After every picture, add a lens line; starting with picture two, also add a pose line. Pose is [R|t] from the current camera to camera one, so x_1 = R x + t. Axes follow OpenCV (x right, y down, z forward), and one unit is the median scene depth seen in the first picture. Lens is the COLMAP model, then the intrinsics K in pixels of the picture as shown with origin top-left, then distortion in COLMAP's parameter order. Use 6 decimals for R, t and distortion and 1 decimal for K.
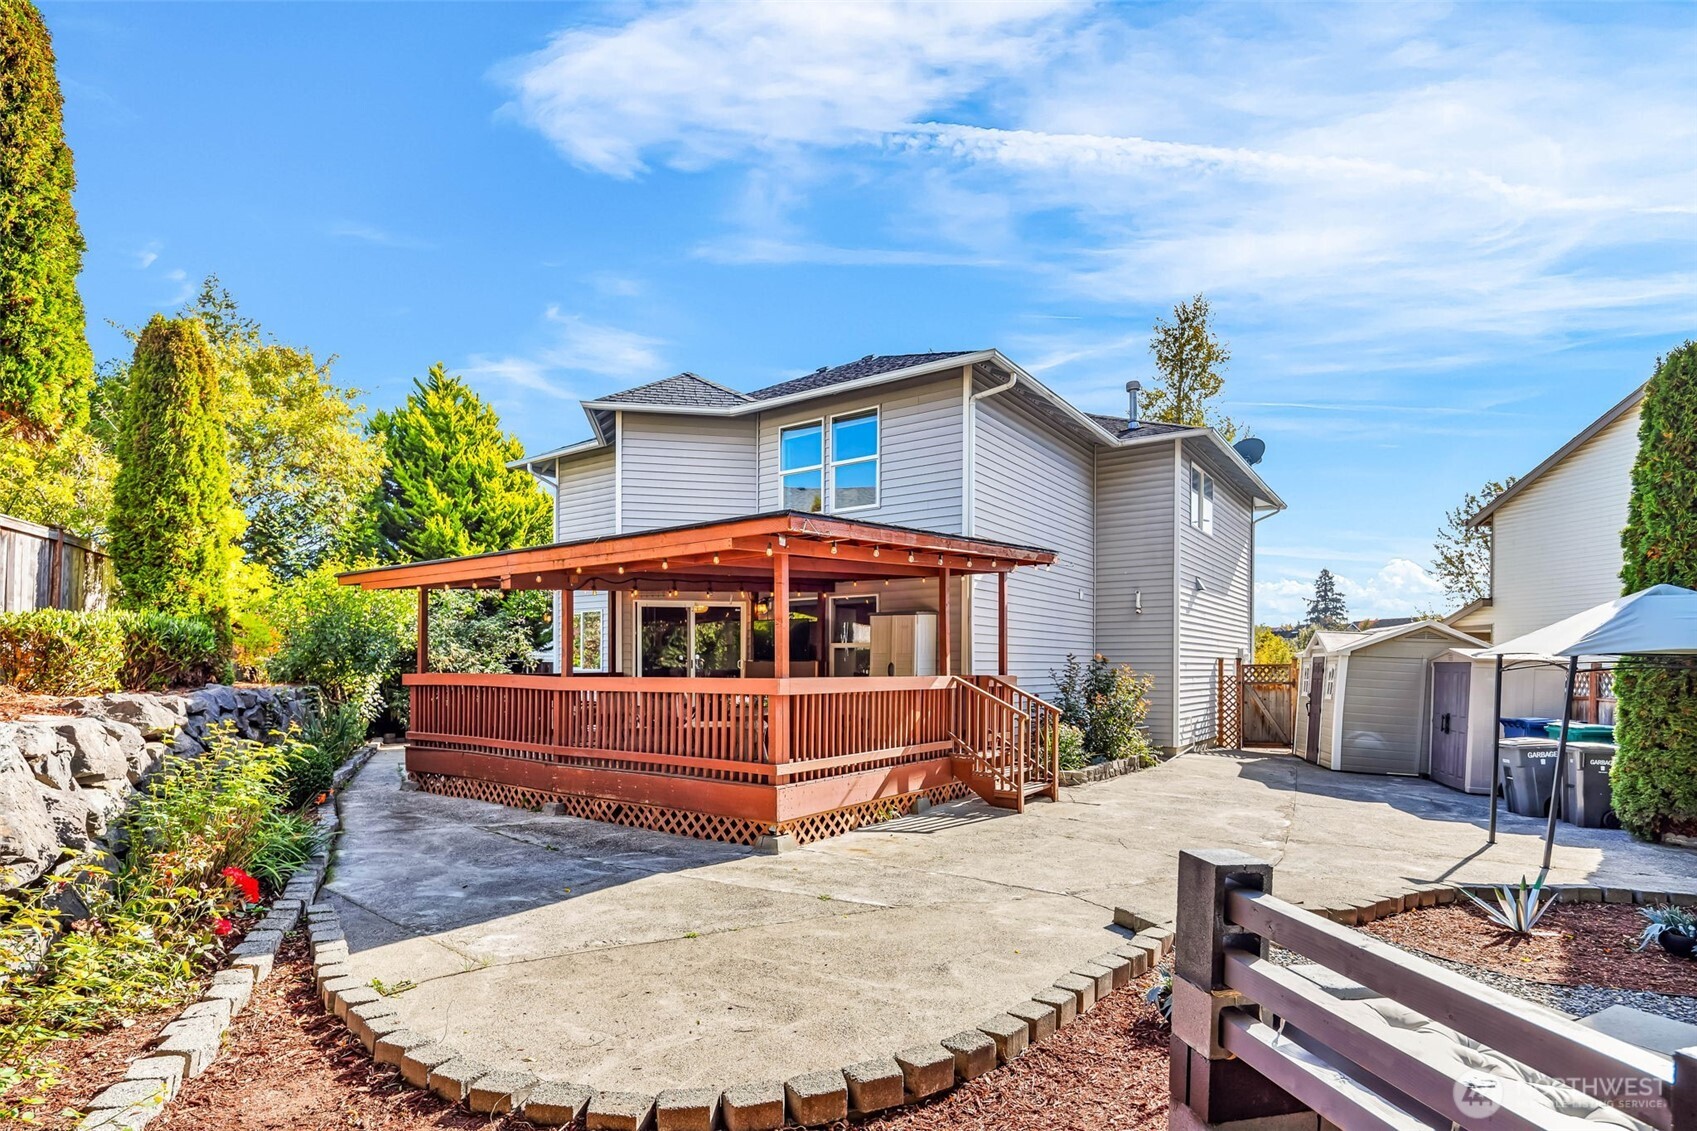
lens RADIAL K [[830.6, 0, 848.5], [0, 830.6, 565.5], [0, 0, 1]] dist [-0.000924, -0.000037]
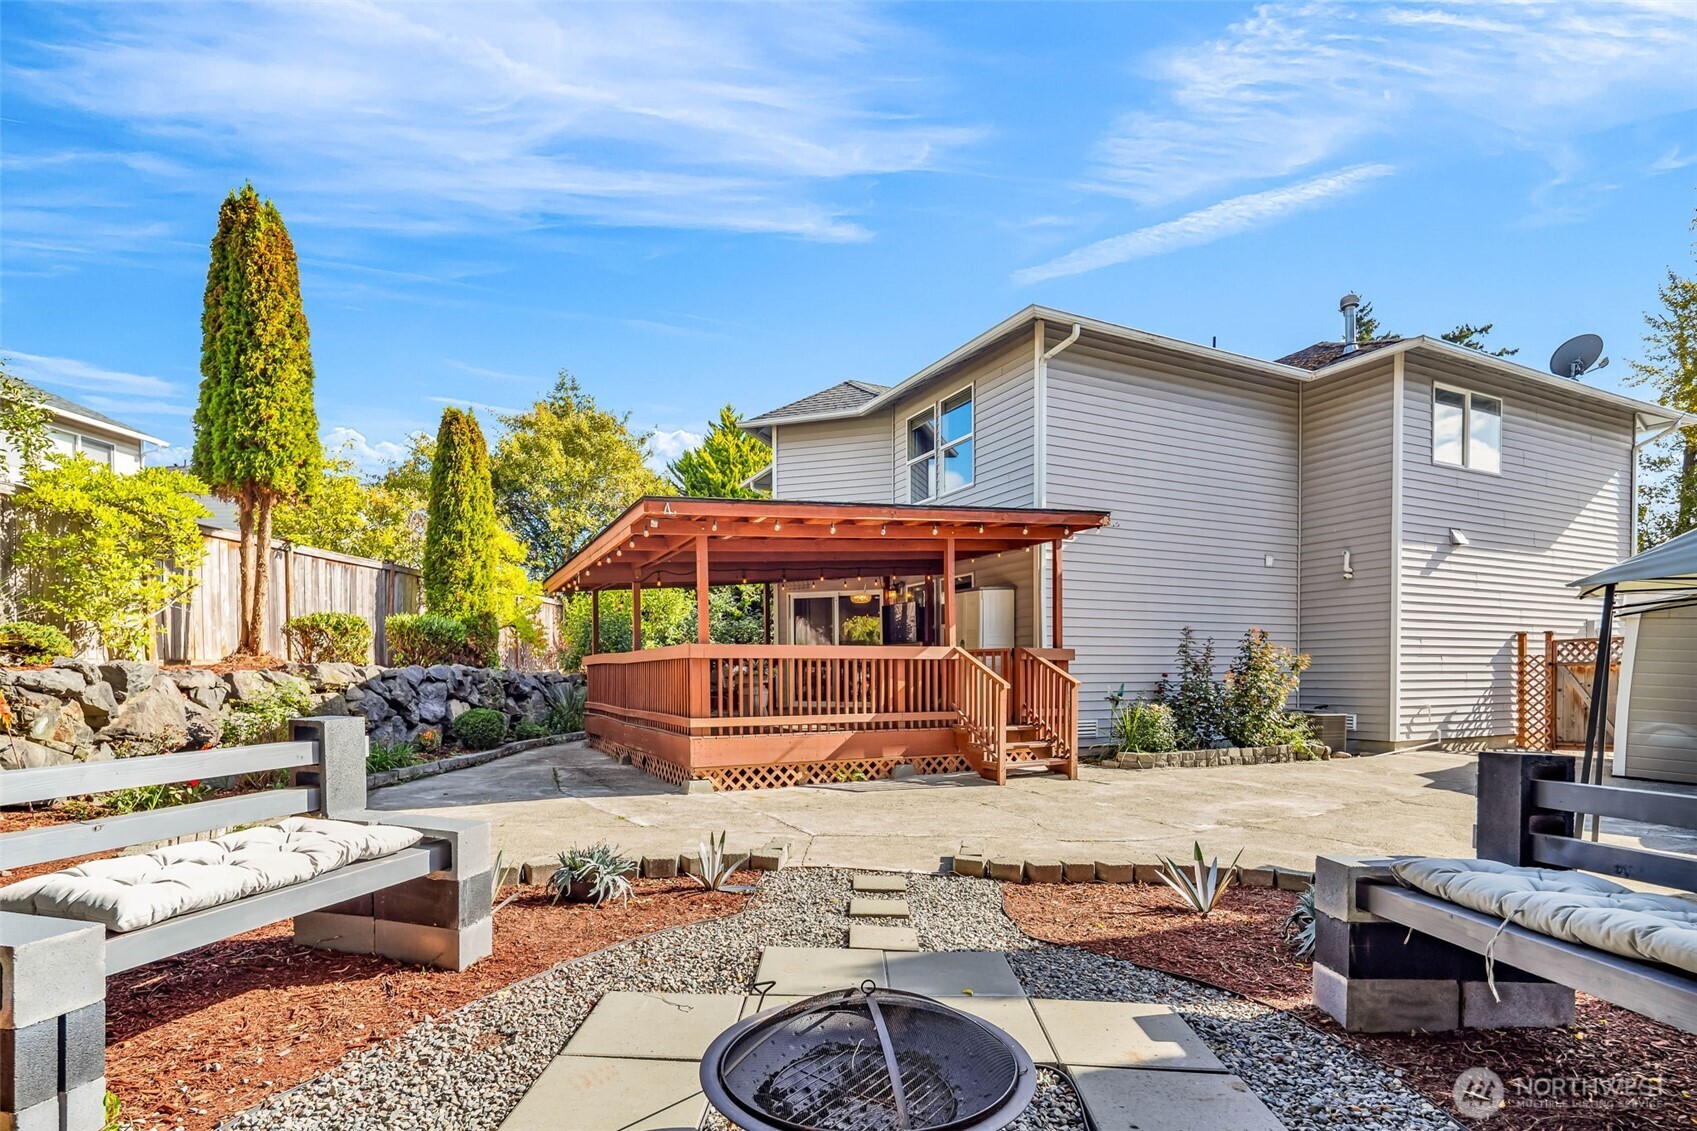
lens RADIAL K [[833.3, 0, 848.5], [0, 833.3, 590.4], [0, 0, 1]] dist [-0.001658, -0.000187]
pose [[0.879666, -0.054561, -0.472452, 0.441820], [0.064802, 0.997883, 0.005417, 0.047686], [0.471157, -0.035381, 0.881340, 0.061590]]
